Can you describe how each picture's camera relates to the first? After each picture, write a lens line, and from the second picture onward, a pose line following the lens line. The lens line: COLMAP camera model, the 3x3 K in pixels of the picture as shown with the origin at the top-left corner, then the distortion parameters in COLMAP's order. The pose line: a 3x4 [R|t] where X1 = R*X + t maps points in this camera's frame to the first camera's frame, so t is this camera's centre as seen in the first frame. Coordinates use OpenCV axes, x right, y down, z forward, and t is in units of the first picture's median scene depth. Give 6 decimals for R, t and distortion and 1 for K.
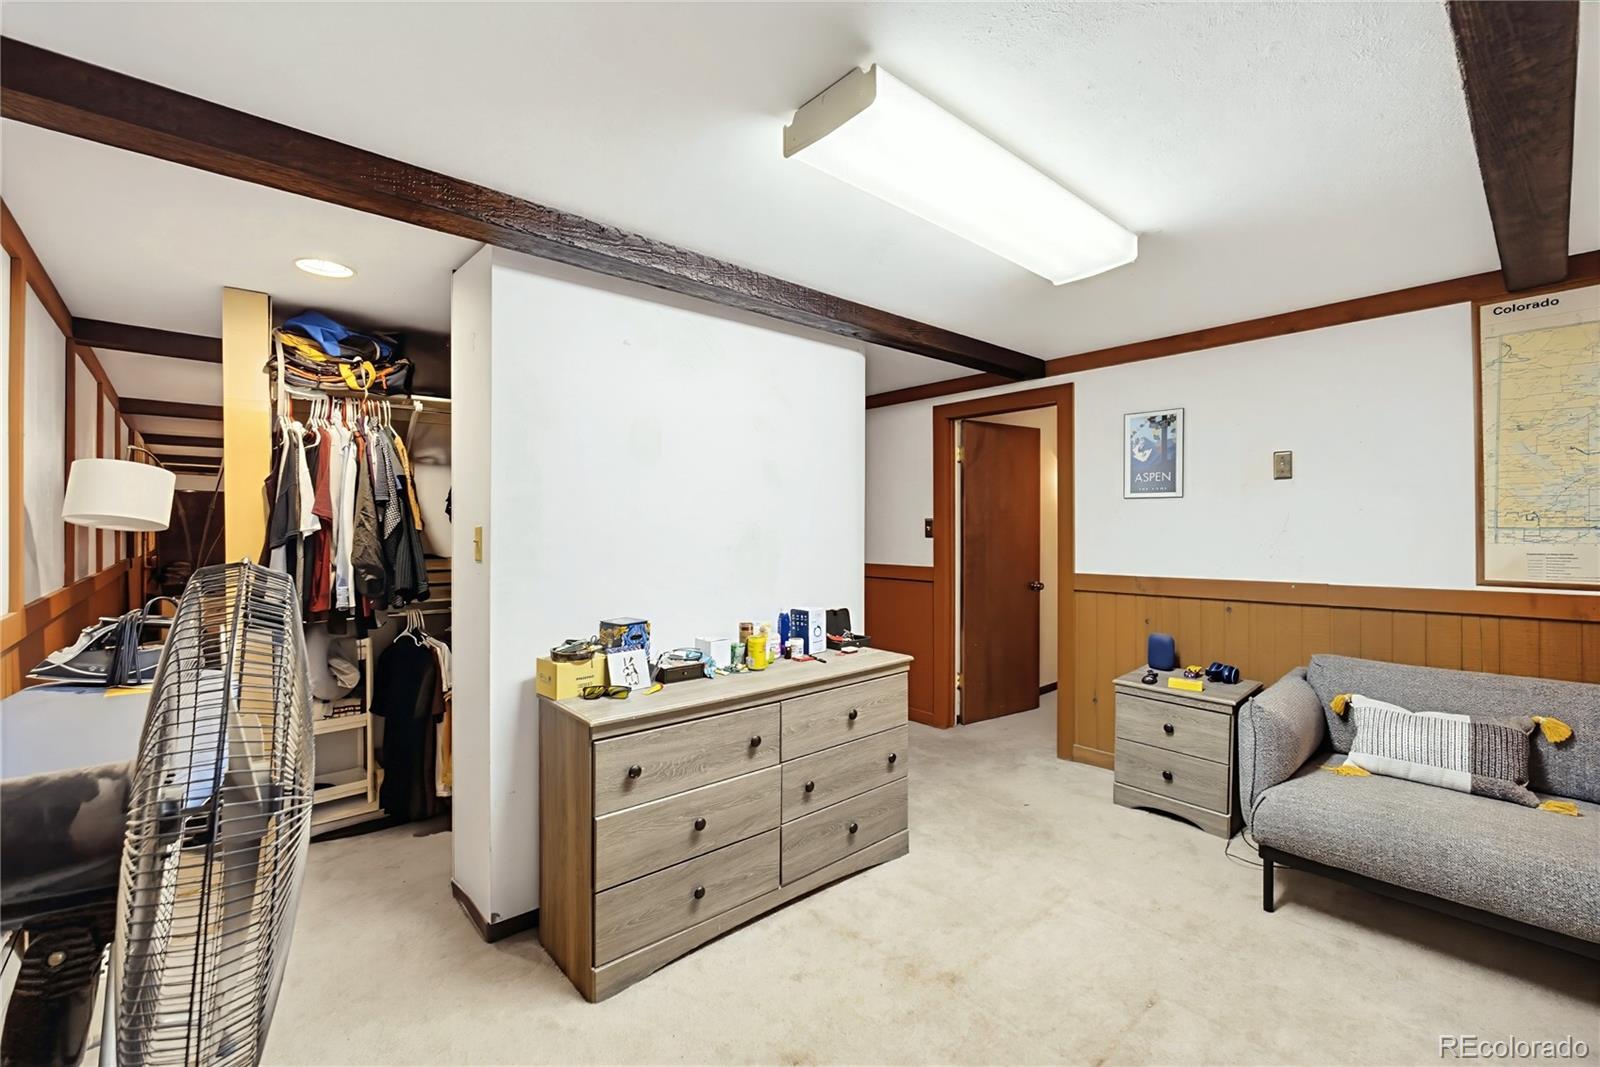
lens RADIAL K [[680.7, 0, 804.2], [0, 680.7, 527.3], [0, 0, 1]] dist [-0.013098, 0.002279]
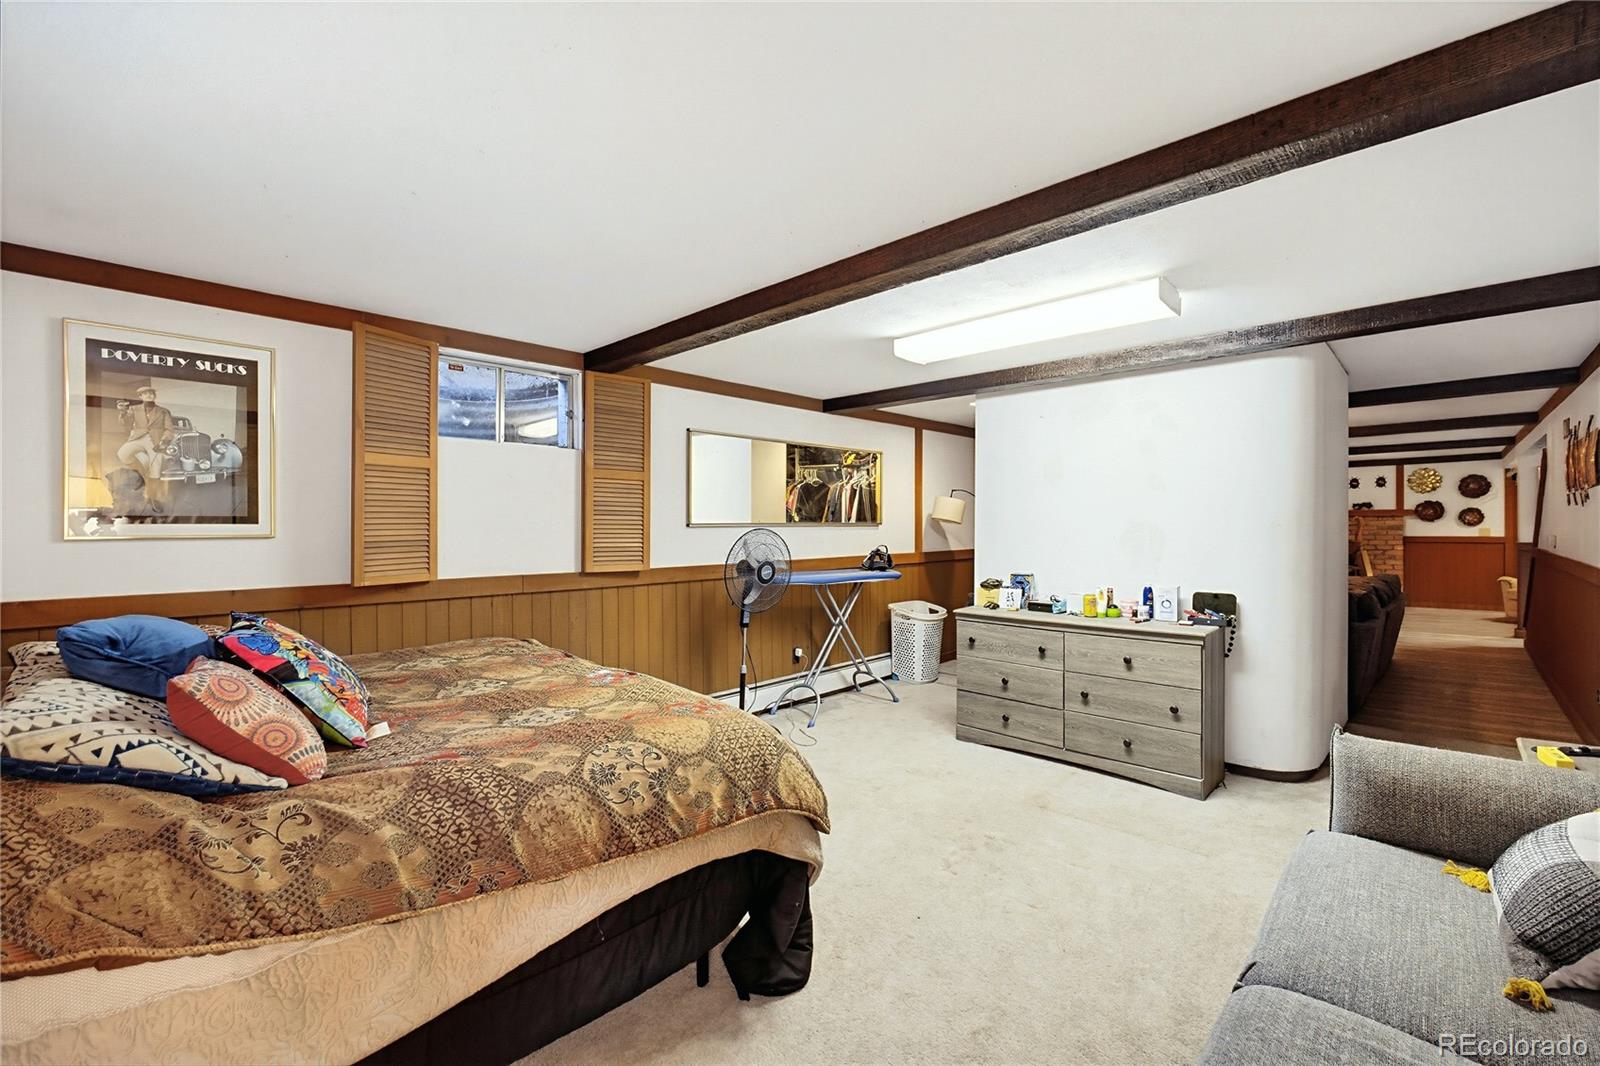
lens RADIAL K [[680.7, 0, 798.5], [0, 680.7, 528.6], [0, 0, 1]] dist [-0.013098, 0.002279]
pose [[0.086425, 0.014656, -0.996151, 1.482694], [0.003008, 0.999883, 0.014972, -0.012709], [0.996254, -0.004290, 0.086371, 0.241507]]
